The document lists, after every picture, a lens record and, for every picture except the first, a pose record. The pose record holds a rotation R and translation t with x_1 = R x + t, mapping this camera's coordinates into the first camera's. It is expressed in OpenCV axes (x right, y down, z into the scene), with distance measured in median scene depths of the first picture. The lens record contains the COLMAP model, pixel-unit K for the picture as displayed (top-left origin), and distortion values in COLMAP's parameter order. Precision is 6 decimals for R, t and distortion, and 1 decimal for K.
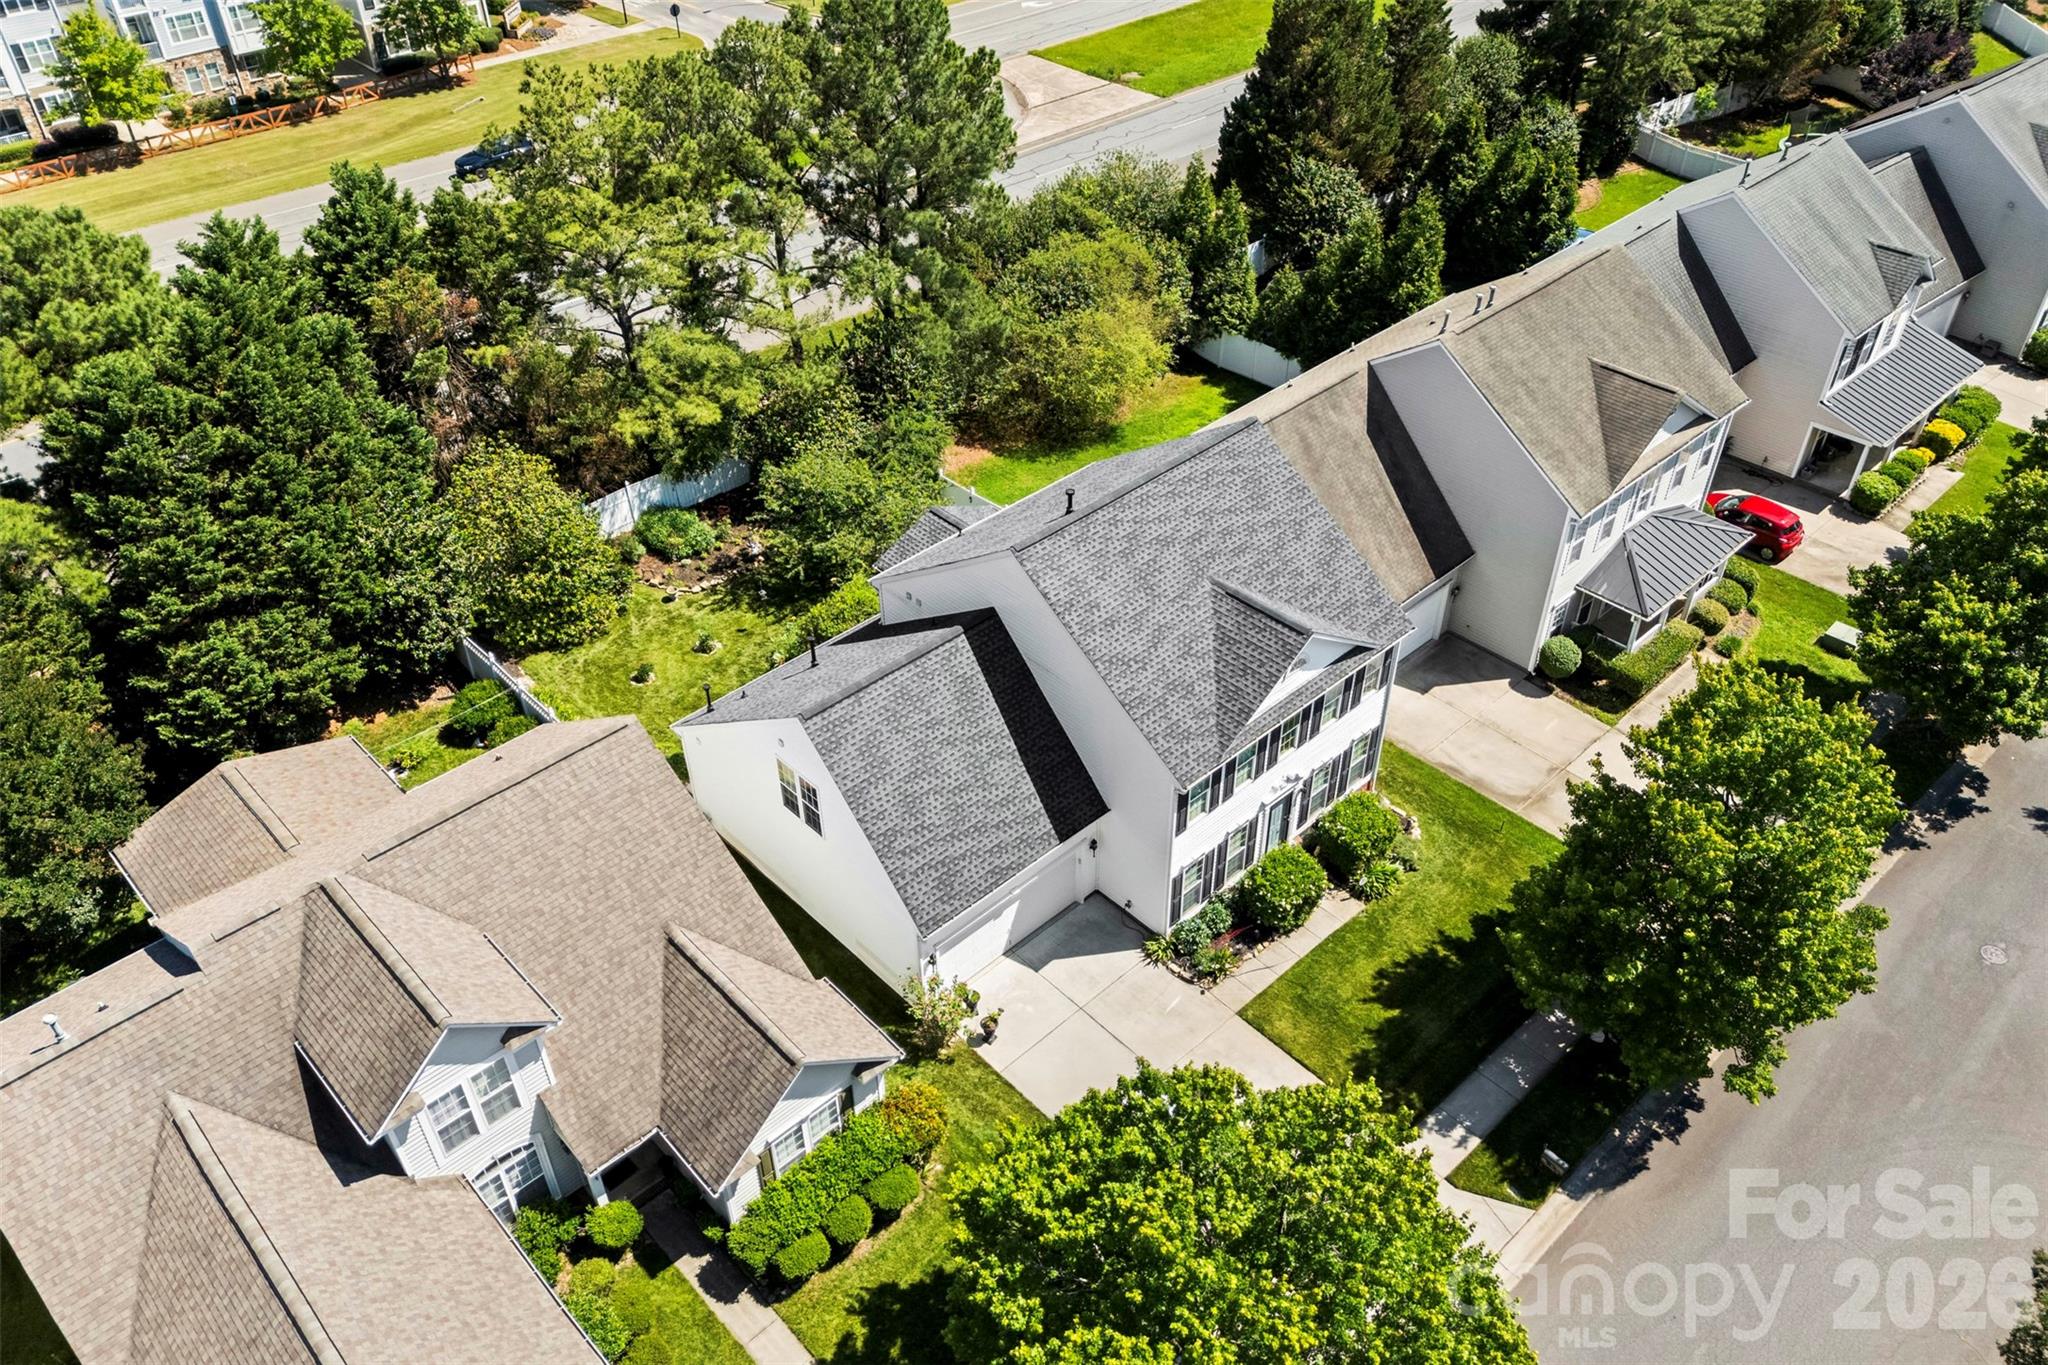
lens RADIAL K [[1518.2, 0, 1024.0], [0, 1518.2, 682.5], [0, 0, 1]] dist [0.083209, -0.000913]
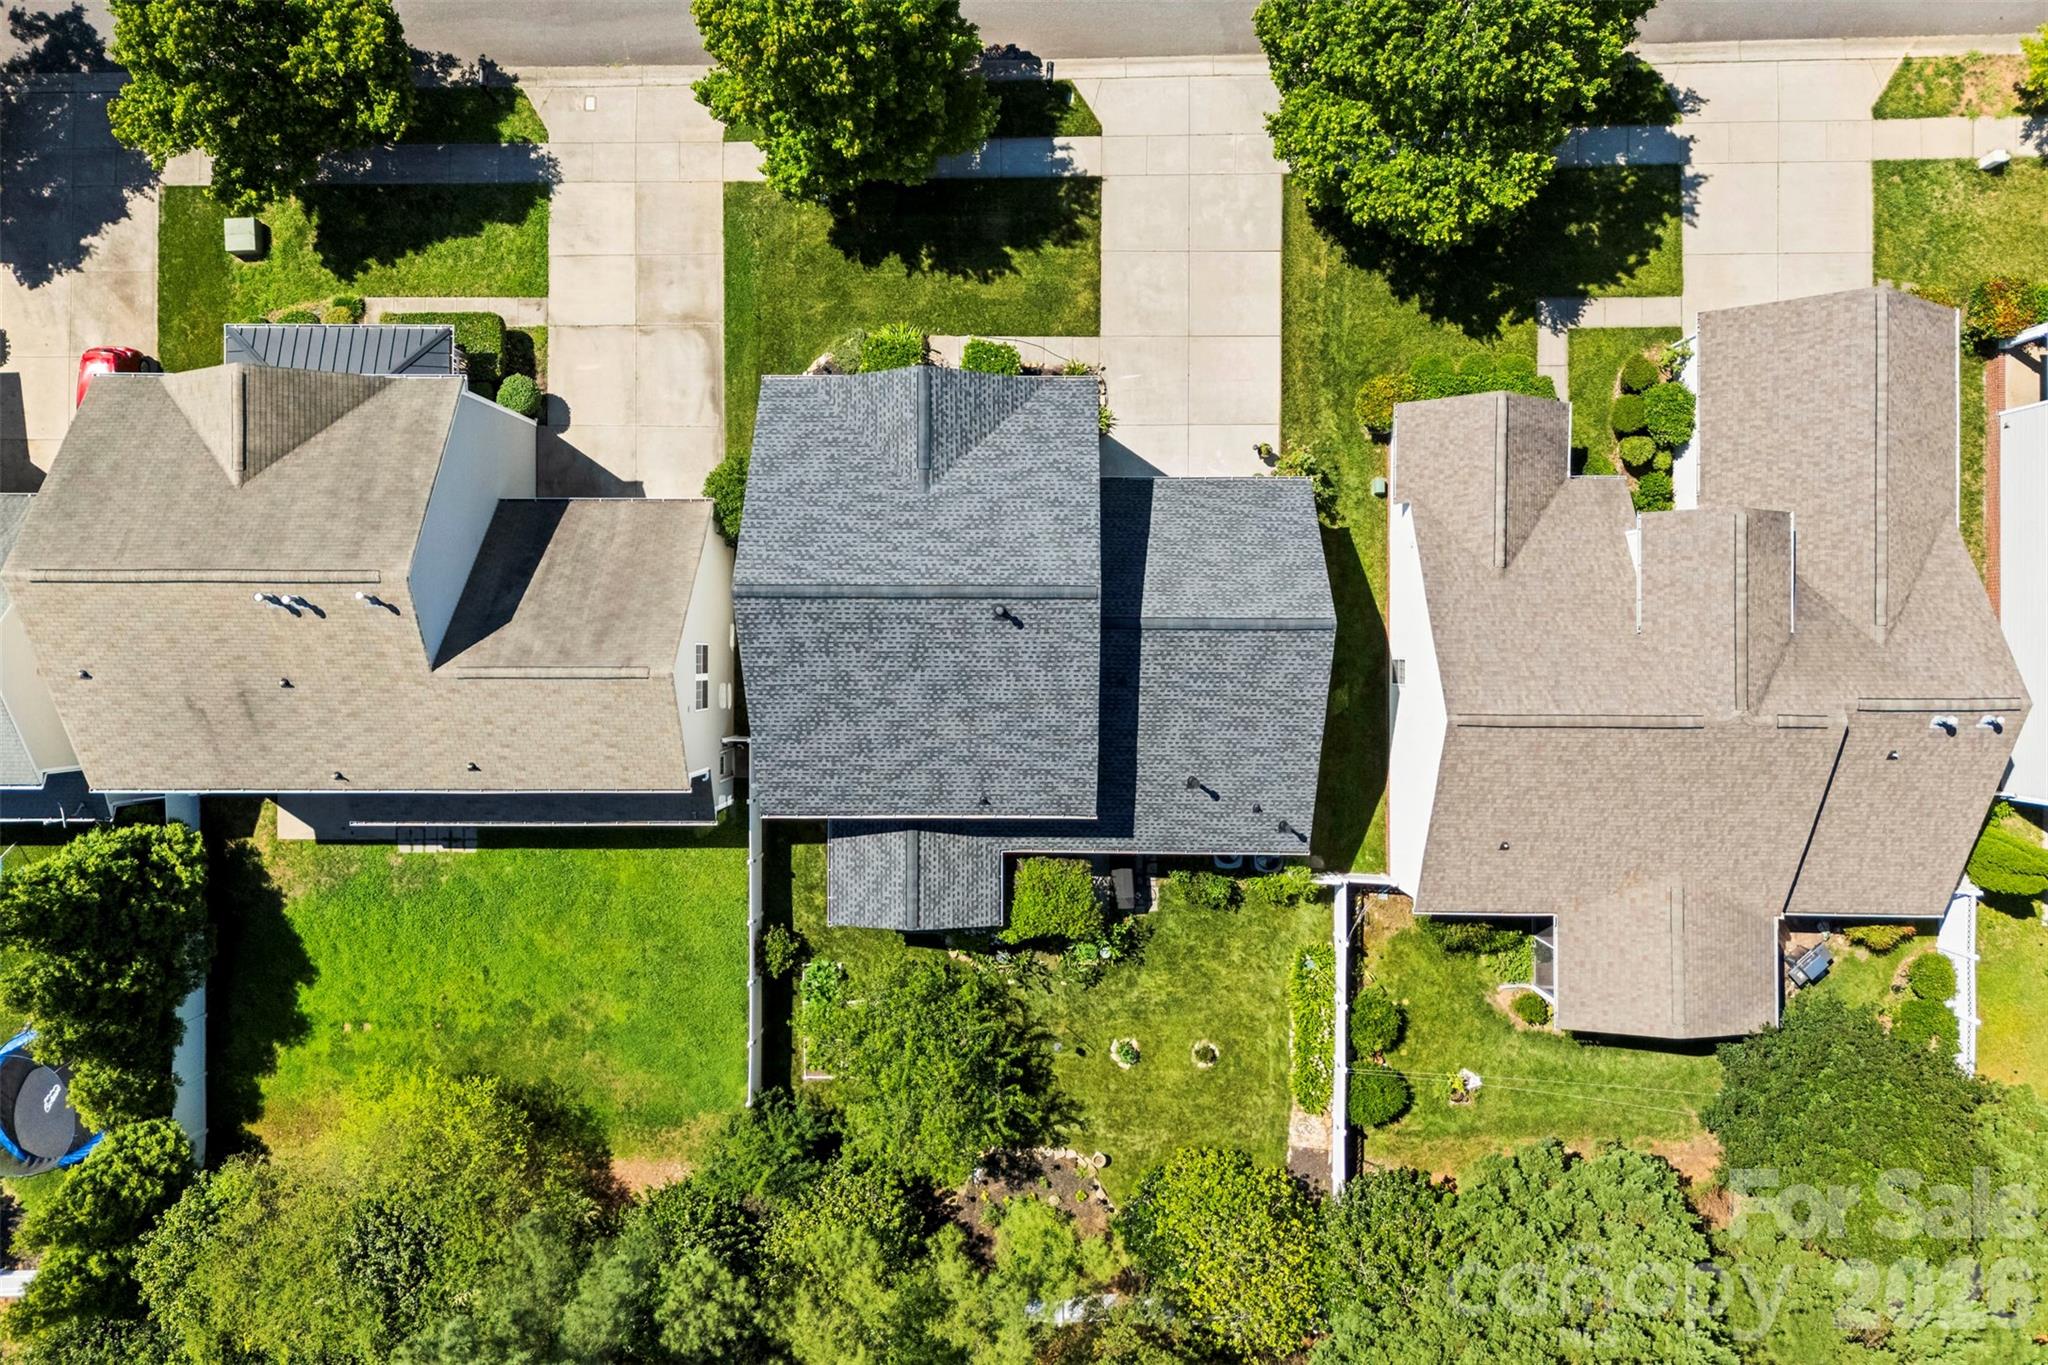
lens RADIAL K [[1518.2, 0, 1024.0], [0, 1518.2, 682.5], [0, 0, 1]] dist [0.083209, -0.000913]
pose [[-0.723878, -0.689553, 0.022731, -0.036095], [0.461871, -0.459860, 0.758422, -0.849598], [-0.512519, 0.559504, 0.651367, 0.370795]]
